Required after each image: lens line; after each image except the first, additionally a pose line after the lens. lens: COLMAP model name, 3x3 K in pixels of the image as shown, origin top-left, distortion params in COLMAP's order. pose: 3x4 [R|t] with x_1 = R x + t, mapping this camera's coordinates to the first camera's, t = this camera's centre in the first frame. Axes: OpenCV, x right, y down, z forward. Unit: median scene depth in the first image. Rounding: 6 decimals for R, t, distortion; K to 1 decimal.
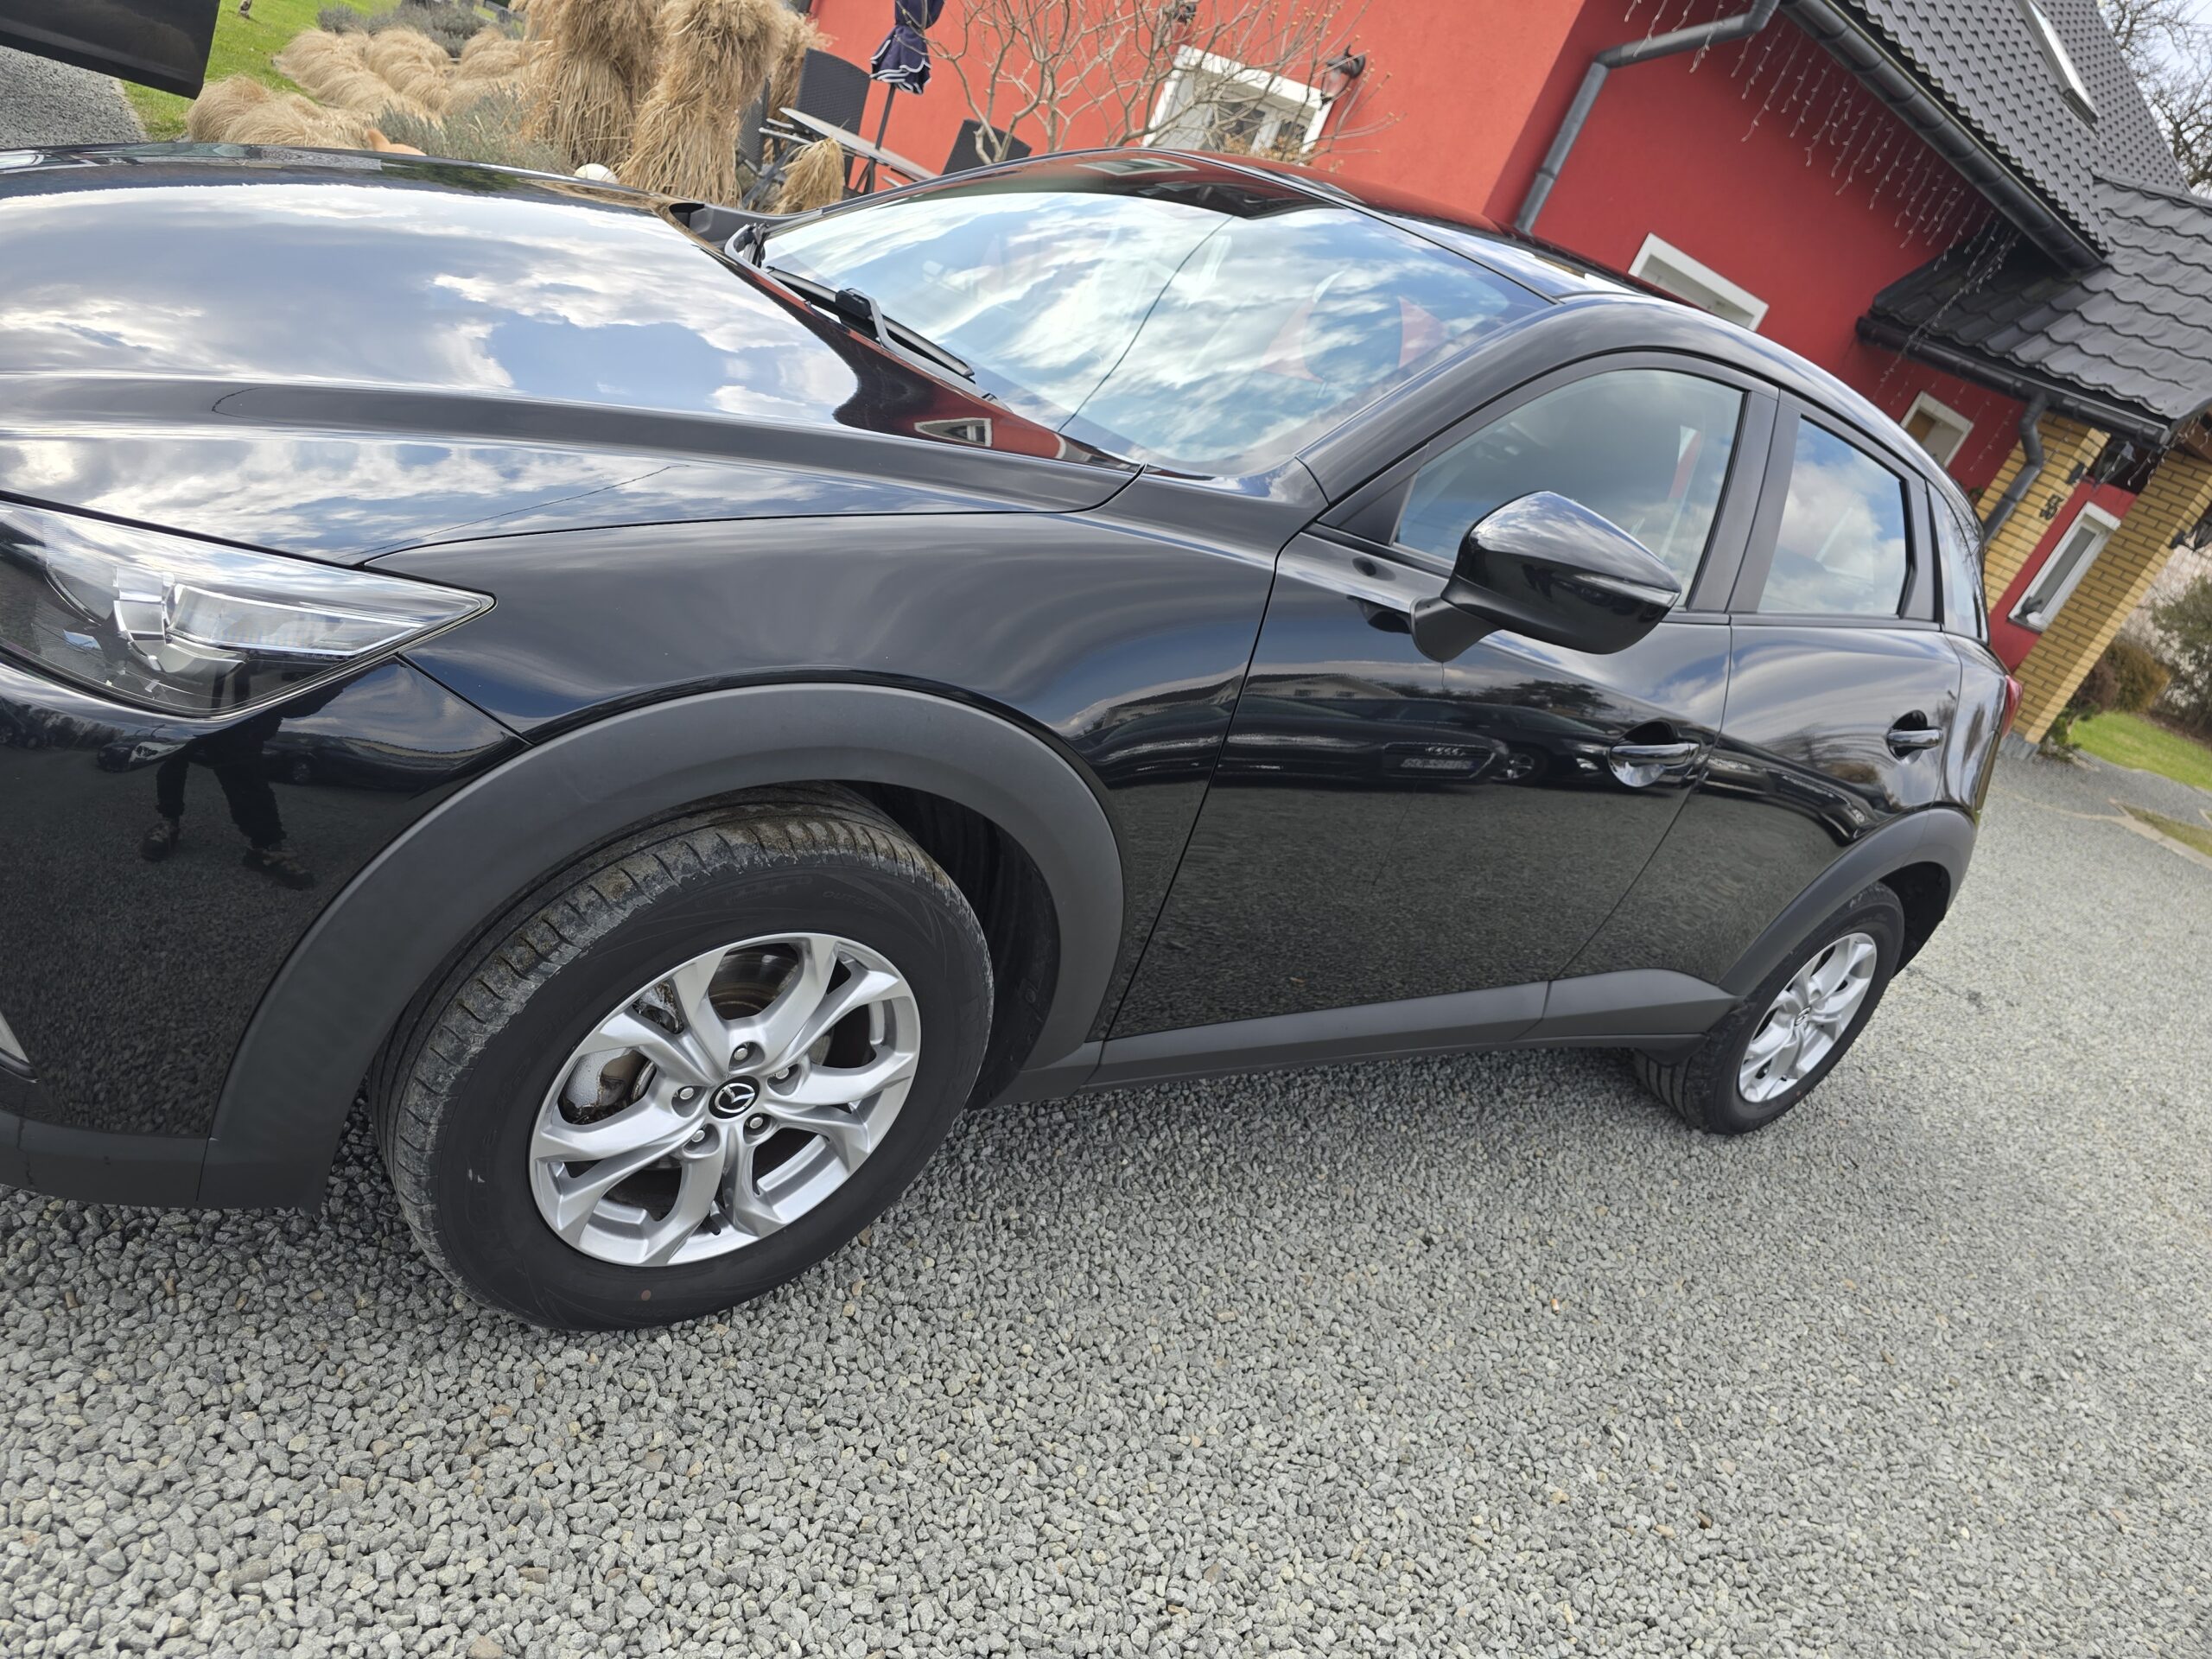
lens RADIAL K [[1469.8, 0, 1113.1], [0, 1469.8, 804.4], [0, 0, 1]] dist [0.054742, -0.037451]
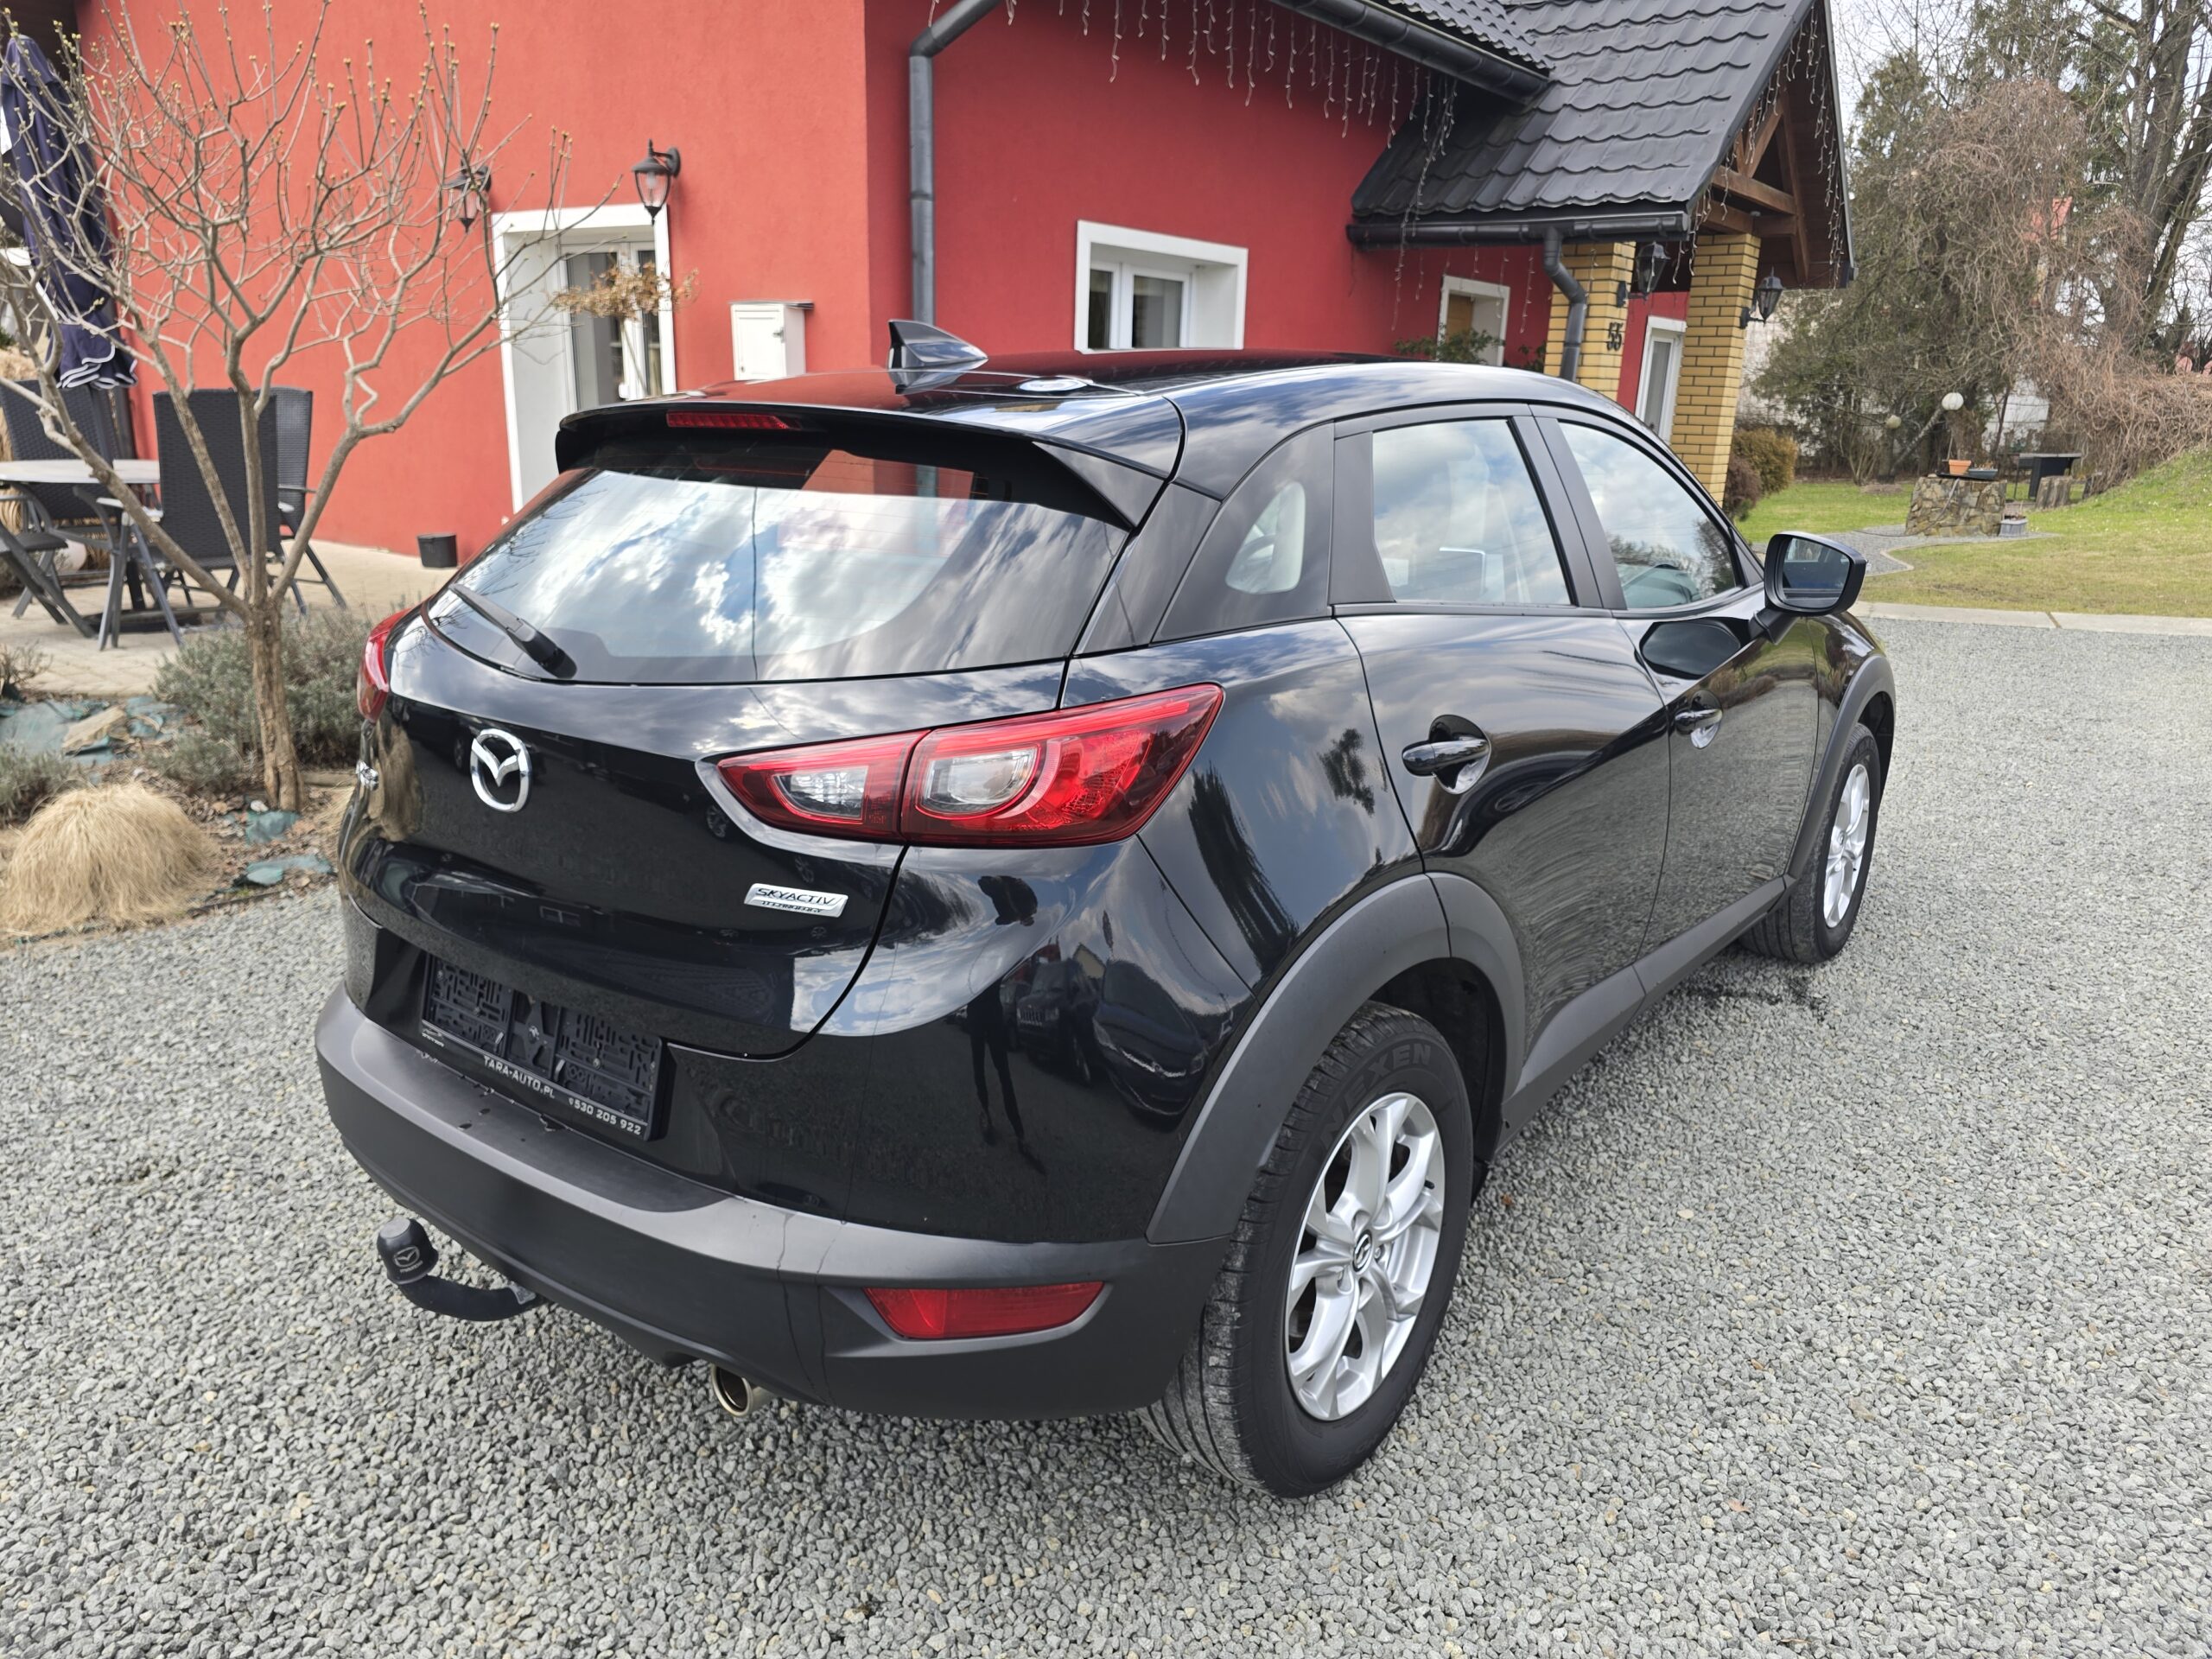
lens RADIAL K [[1469.8, 0, 1113.1], [0, 1469.8, 804.4], [0, 0, 1]] dist [0.054742, -0.037451]
pose [[0.902378, -0.408838, 0.136255, 0.107885], [0.417379, 0.907844, -0.040160, -0.029492], [-0.107280, 0.093110, 0.989859, 0.156562]]
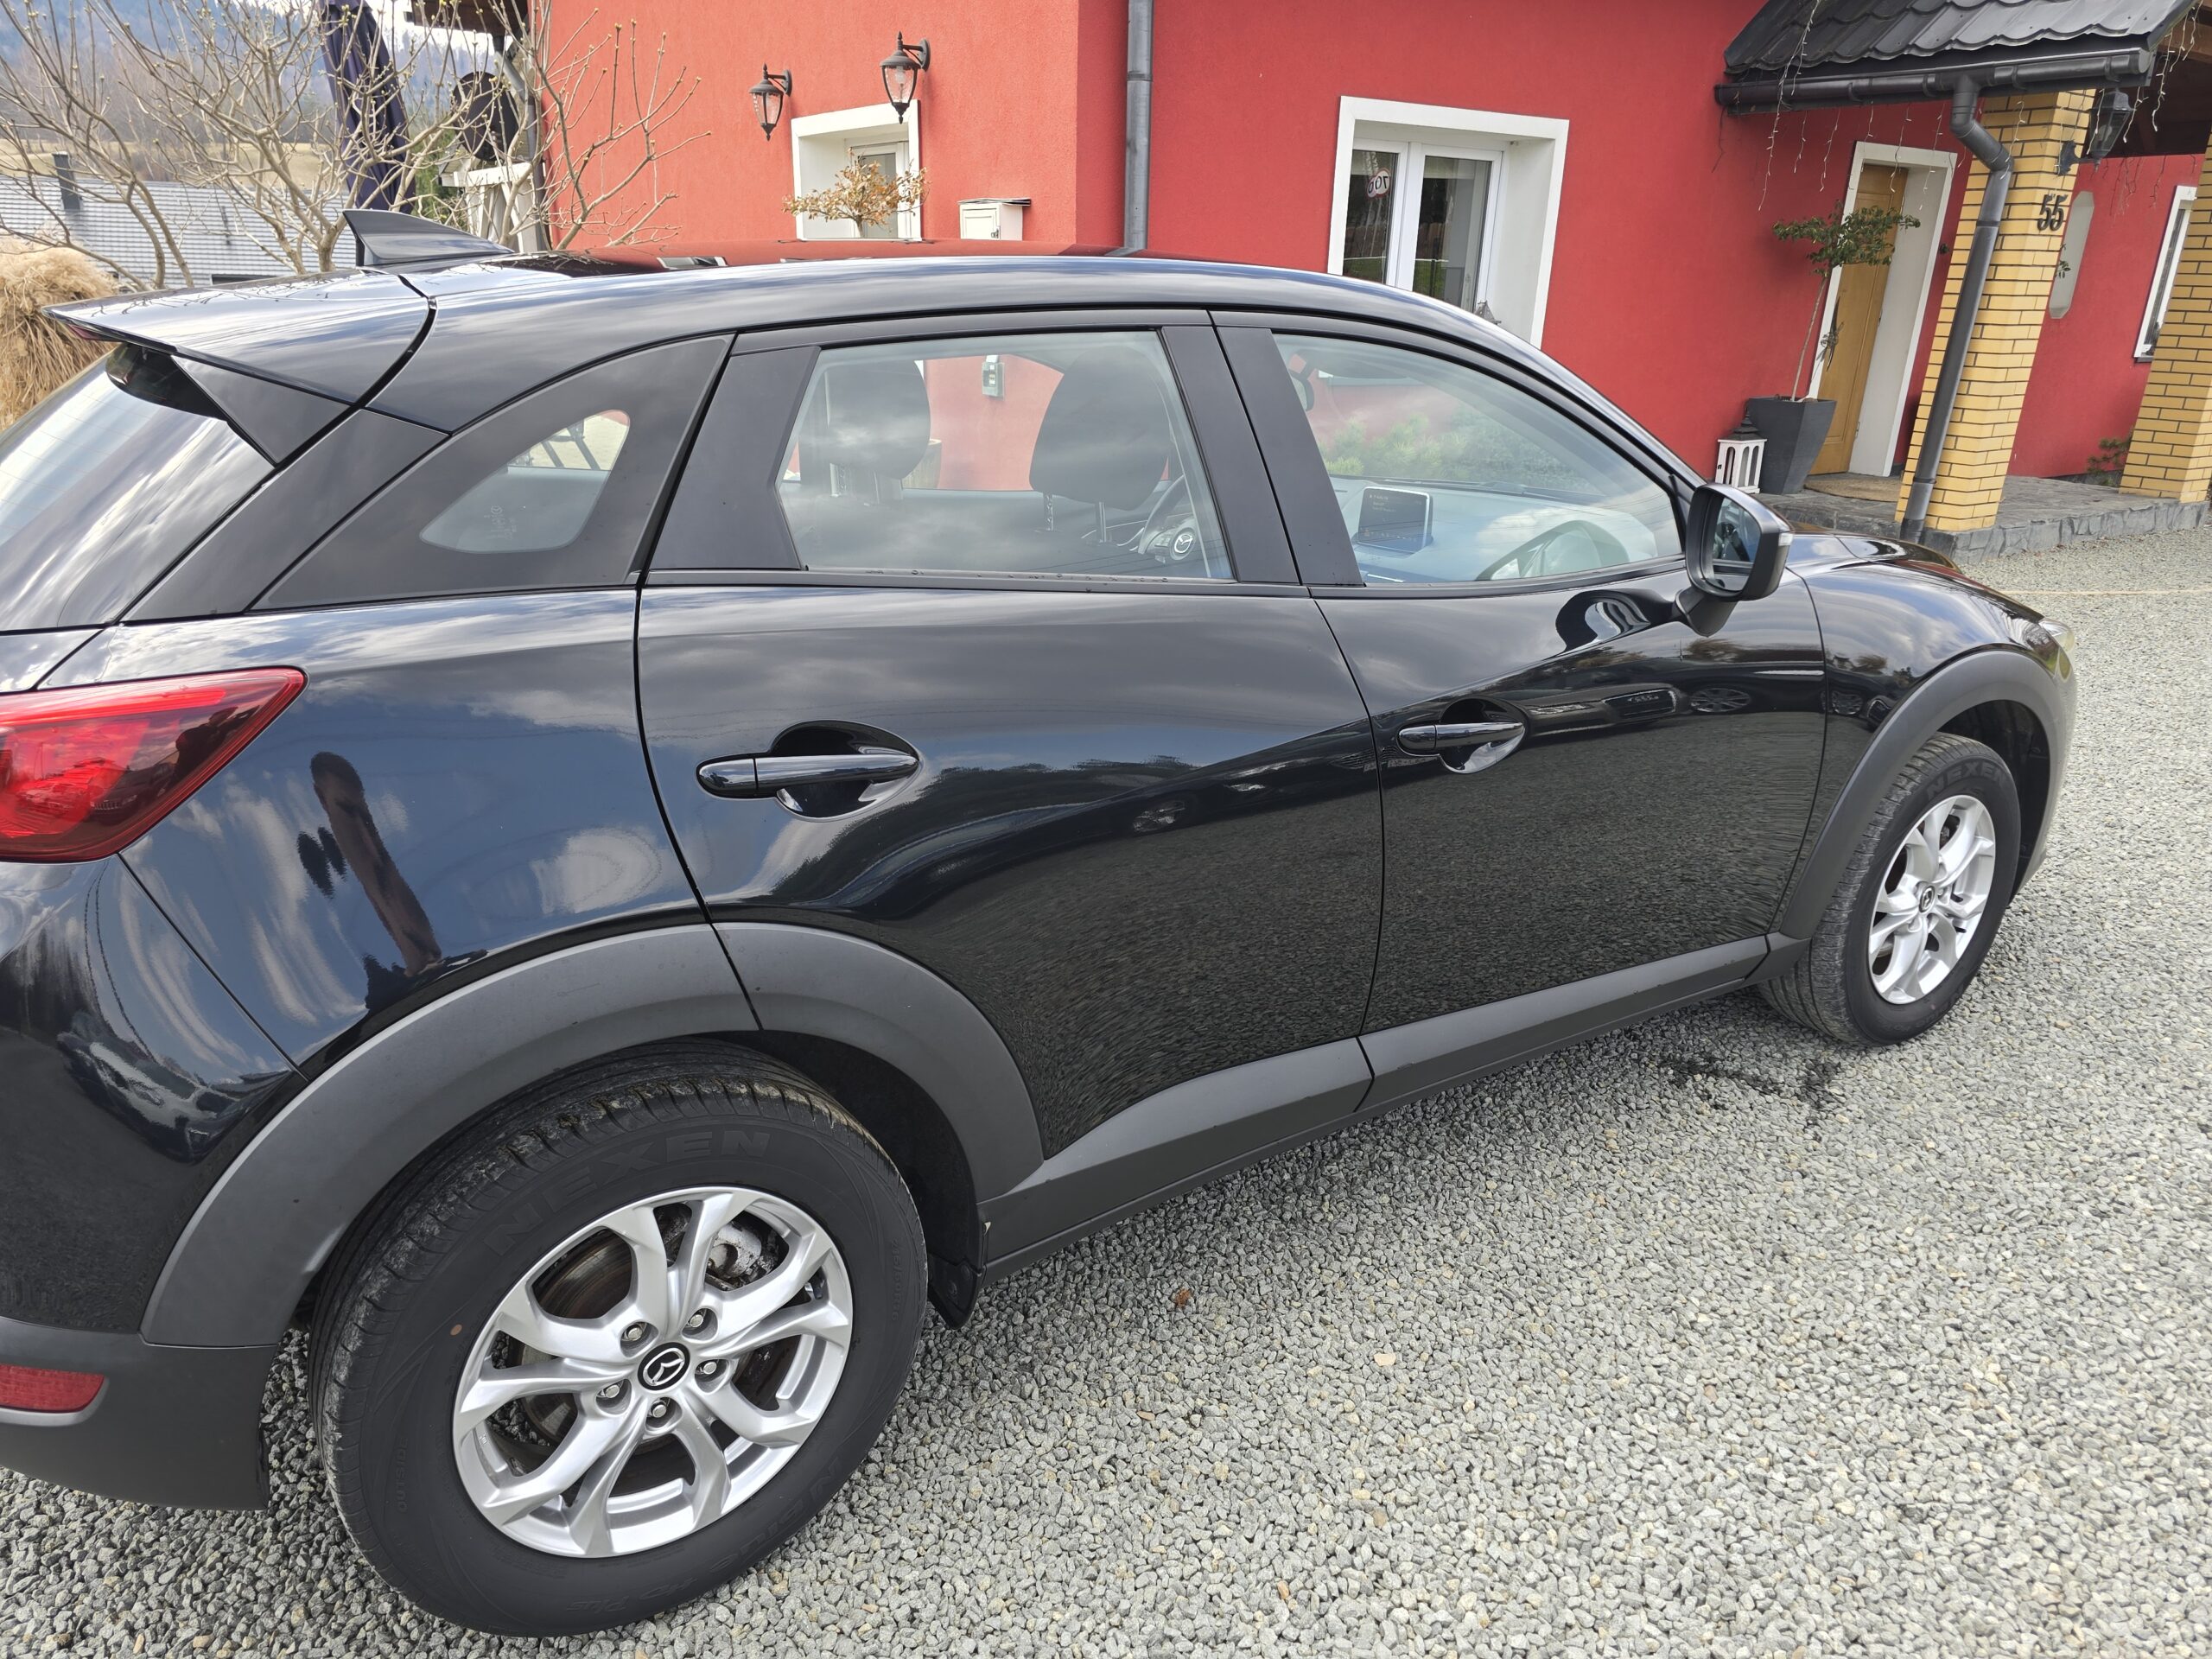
lens RADIAL K [[1462.3, 0, 1098.3], [0, 1462.3, 818.4], [0, 0, 1]] dist [0.054877, -0.037293]
pose [[0.930472, -0.325248, -0.168630, 0.218222], [0.314877, 0.945252, -0.085738, -0.000632], [0.187284, 0.026679, 0.981944, 0.197905]]
